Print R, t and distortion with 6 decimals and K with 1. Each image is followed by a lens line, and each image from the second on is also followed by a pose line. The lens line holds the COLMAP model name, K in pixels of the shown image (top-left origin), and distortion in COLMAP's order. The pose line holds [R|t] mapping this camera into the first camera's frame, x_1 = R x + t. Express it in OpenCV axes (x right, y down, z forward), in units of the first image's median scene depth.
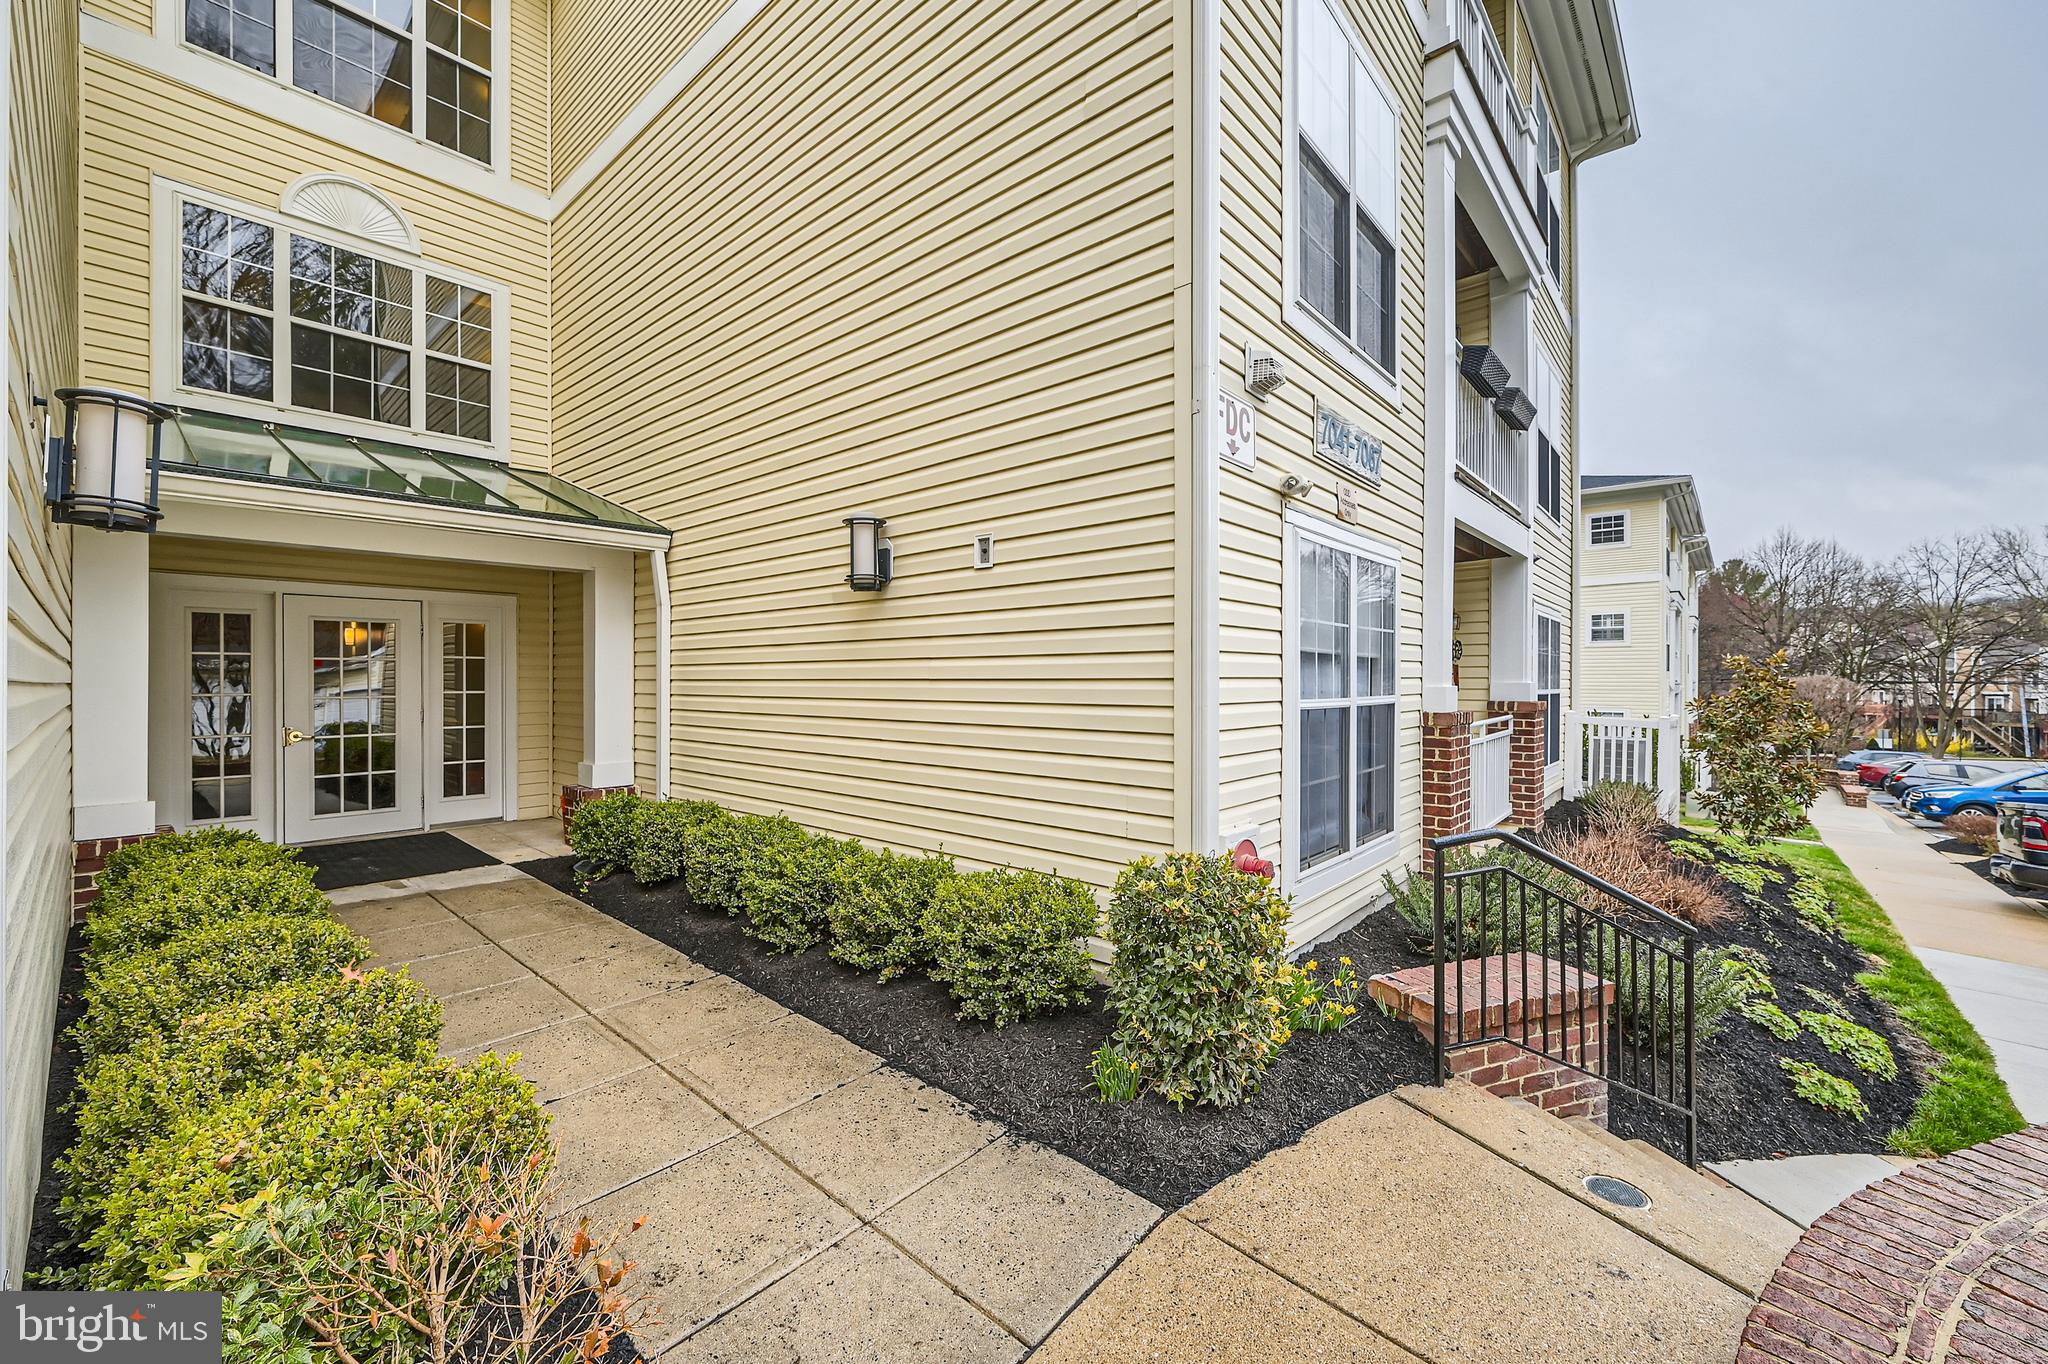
lens RADIAL K [[819.0, 0, 1023.3], [0, 819.0, 674.4], [0, 0, 1]] dist [0.000693, -0.000163]
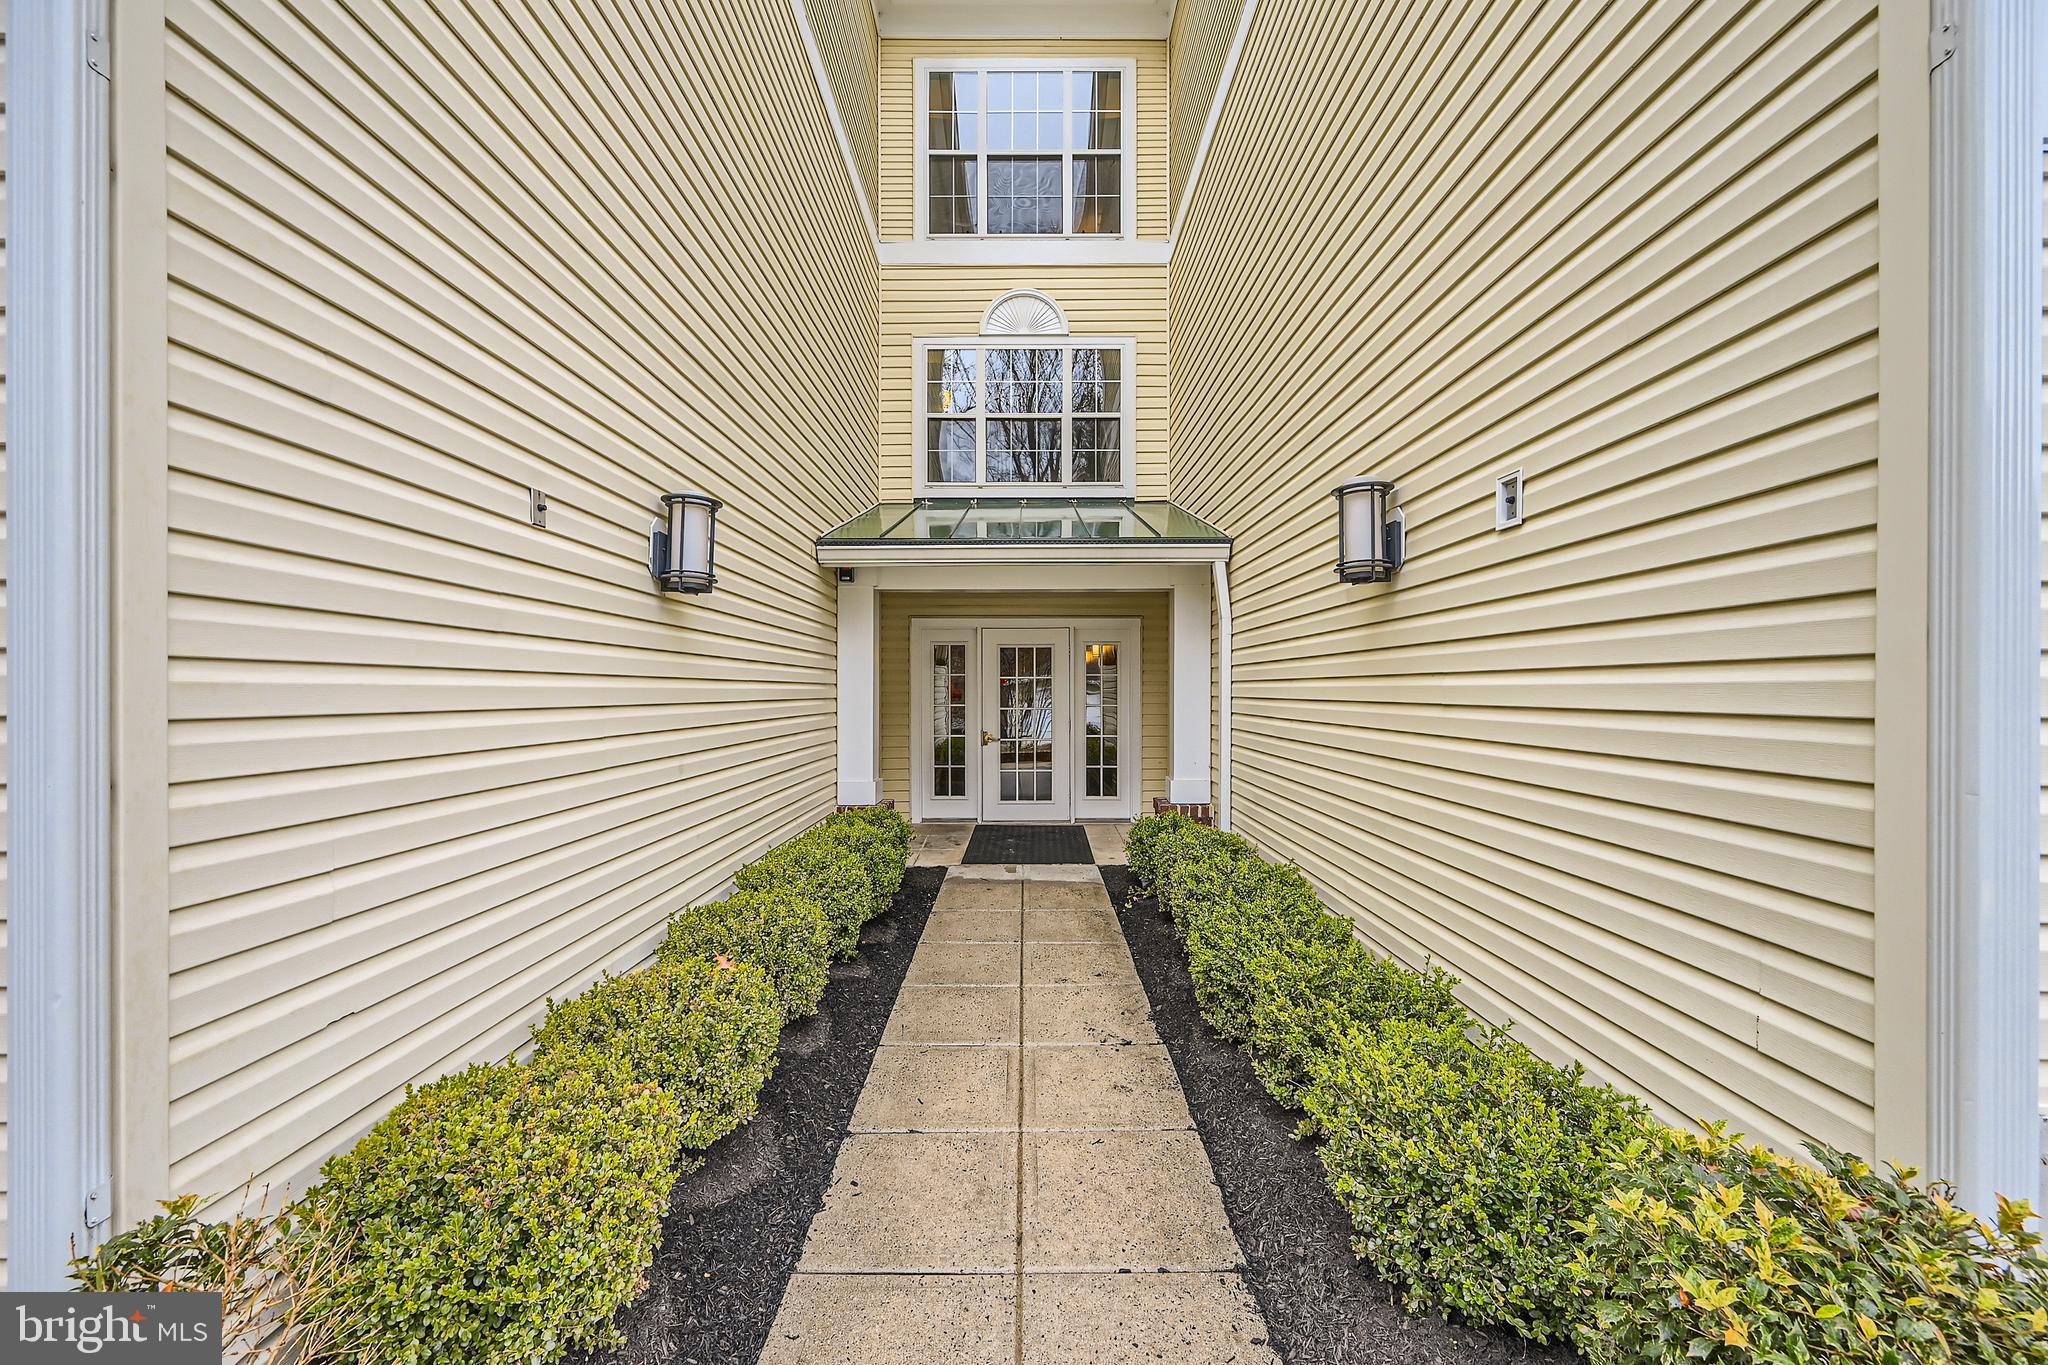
lens RADIAL K [[812.4, 0, 1014.8], [0, 812.4, 688.2], [0, 0, 1]] dist [-0.000147, 0.000121]
pose [[0.658274, 0.000054, -0.752778, 0.103342], [0.003168, 0.999991, 0.002842, -0.007035], [0.752771, -0.004256, 0.658268, 0.191551]]
